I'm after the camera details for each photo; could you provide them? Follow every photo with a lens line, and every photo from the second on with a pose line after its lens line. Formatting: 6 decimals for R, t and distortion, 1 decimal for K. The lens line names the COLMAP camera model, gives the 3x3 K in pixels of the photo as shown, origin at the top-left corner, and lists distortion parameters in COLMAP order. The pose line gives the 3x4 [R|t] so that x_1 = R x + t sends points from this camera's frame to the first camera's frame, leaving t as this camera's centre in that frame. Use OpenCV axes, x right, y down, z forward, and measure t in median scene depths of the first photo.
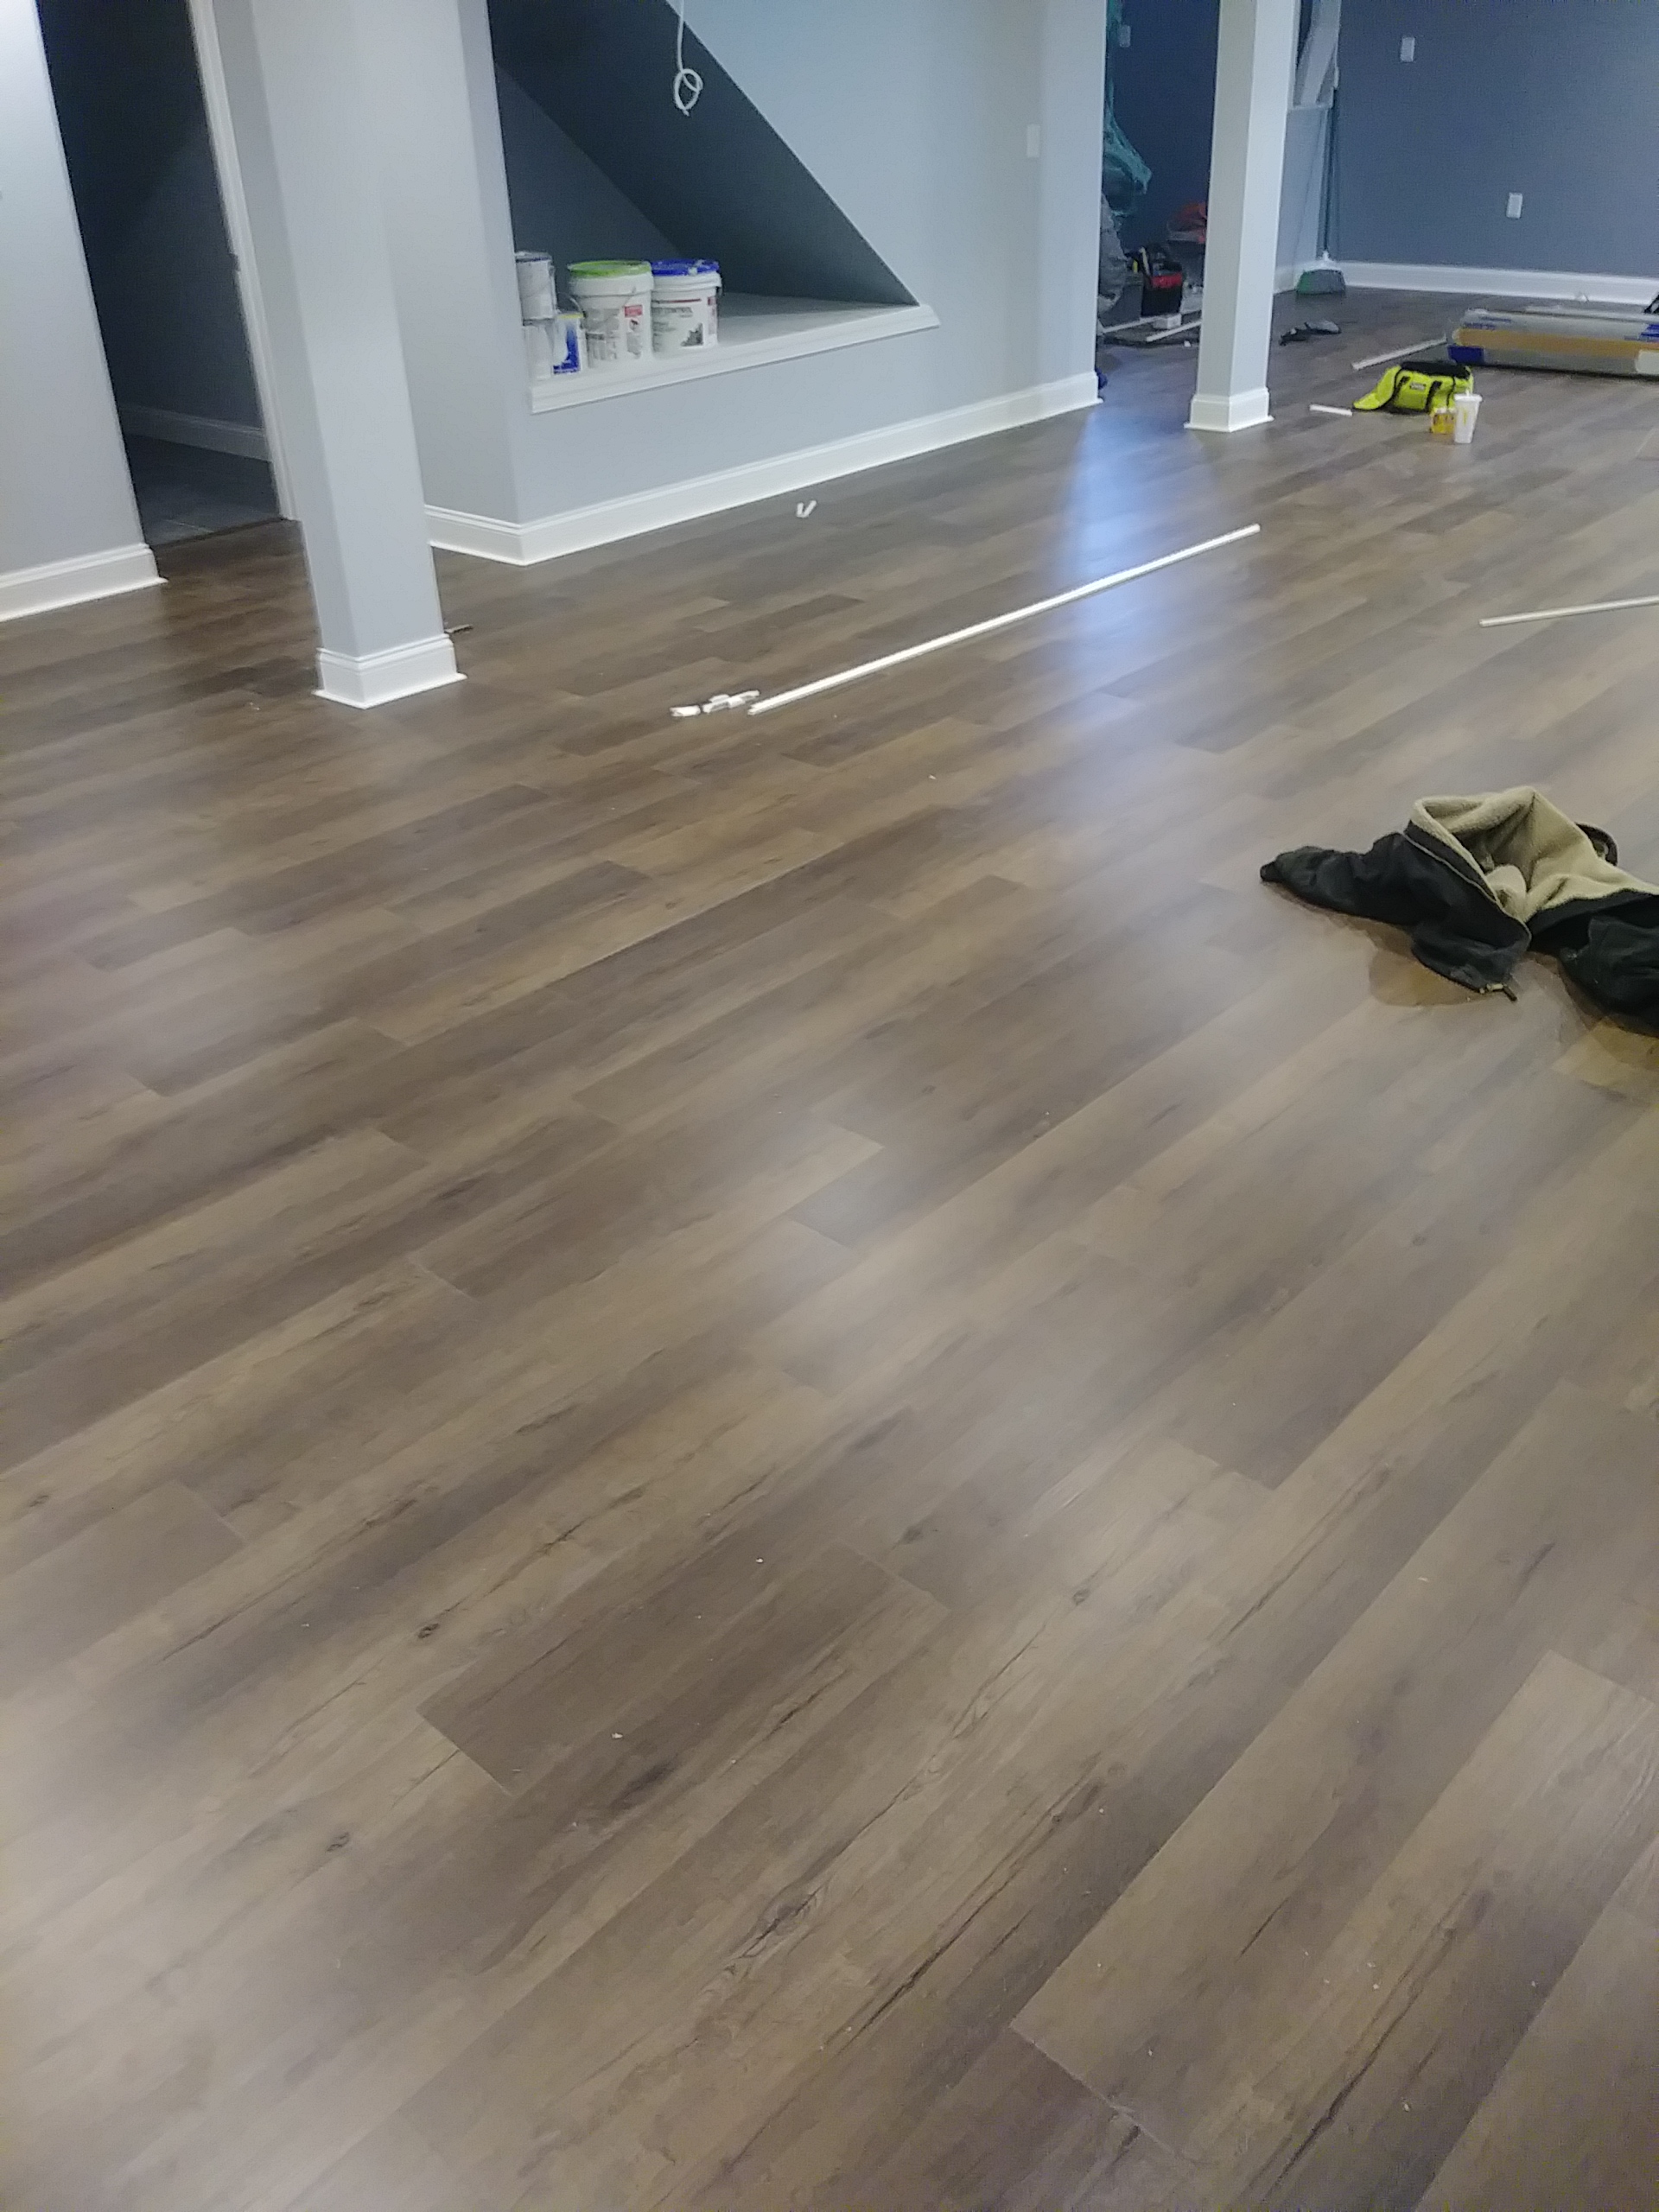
lens RADIAL K [[1787.5, 0, 784.9], [0, 1787.5, 1100.9], [0, 0, 1]] dist [0.031893, -0.079883]
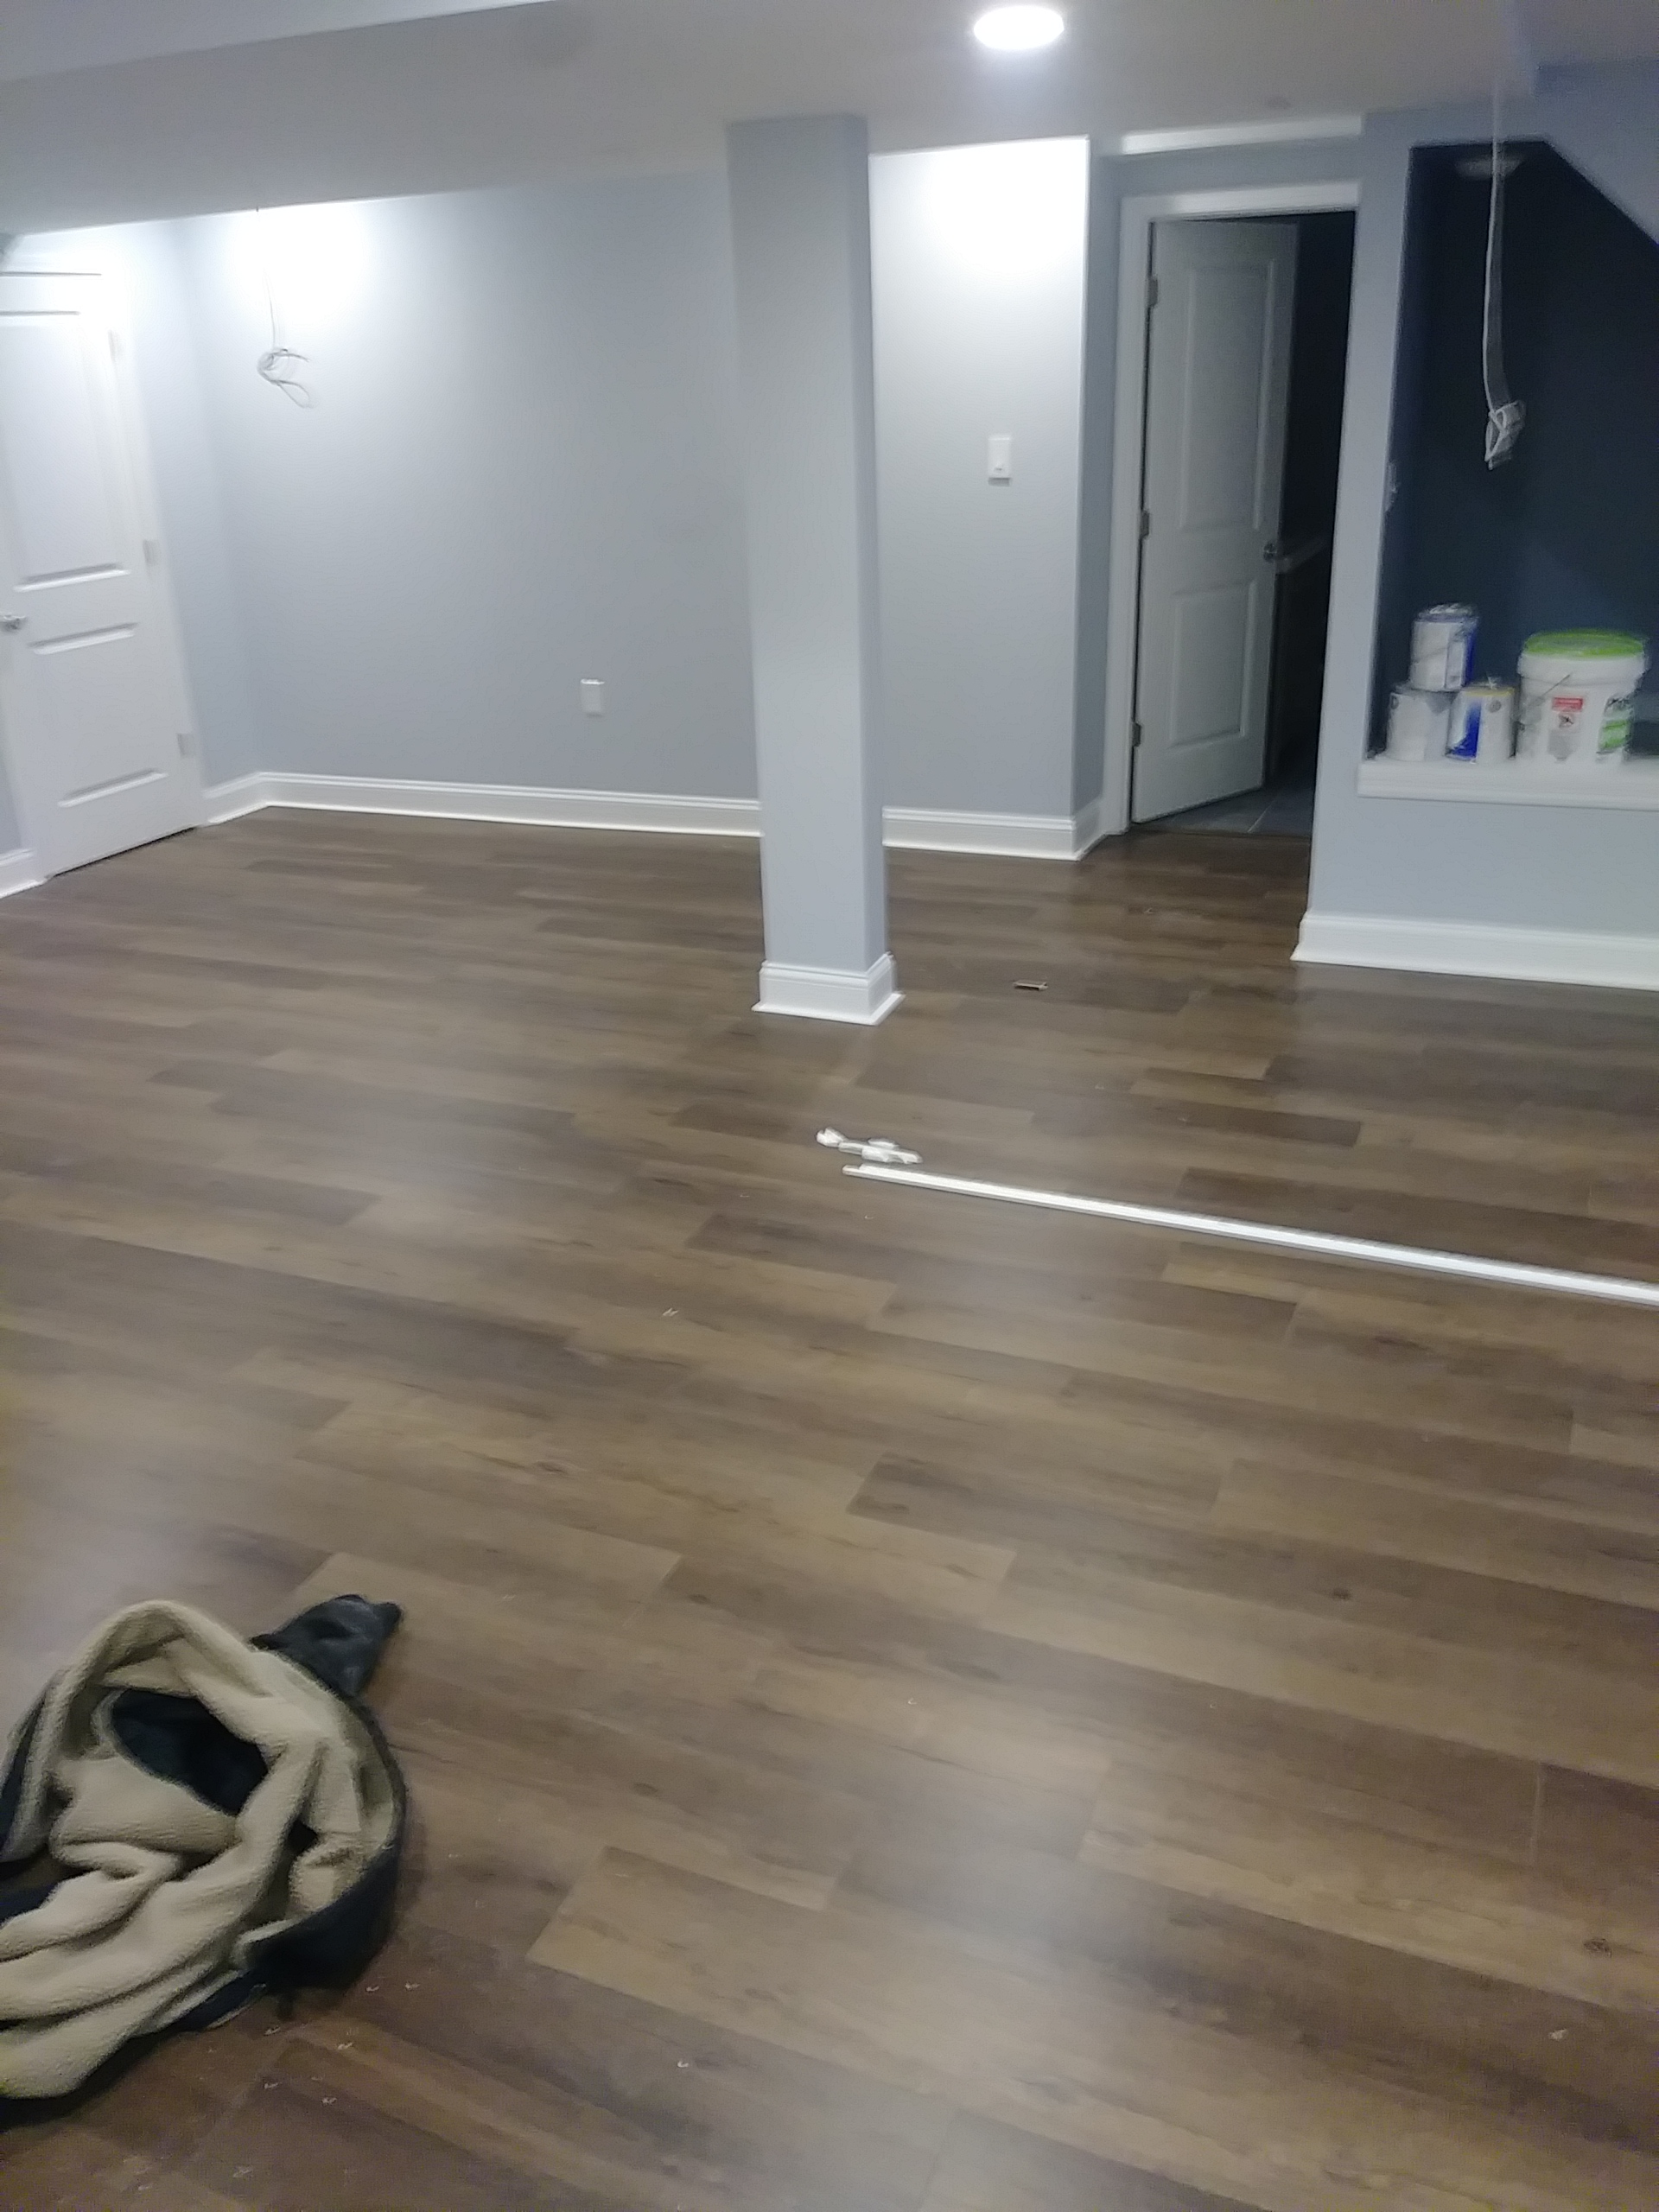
lens RADIAL K [[1787.5, 0, 831.4], [0, 1787.5, 1111.6], [0, 0, 1]] dist [0.031893, -0.079883]
pose [[0.350001, 0.390635, -0.851413, 1.267537], [-0.460202, 0.863361, 0.206937, -0.775368], [0.815913, 0.319394, 0.481948, 1.130767]]
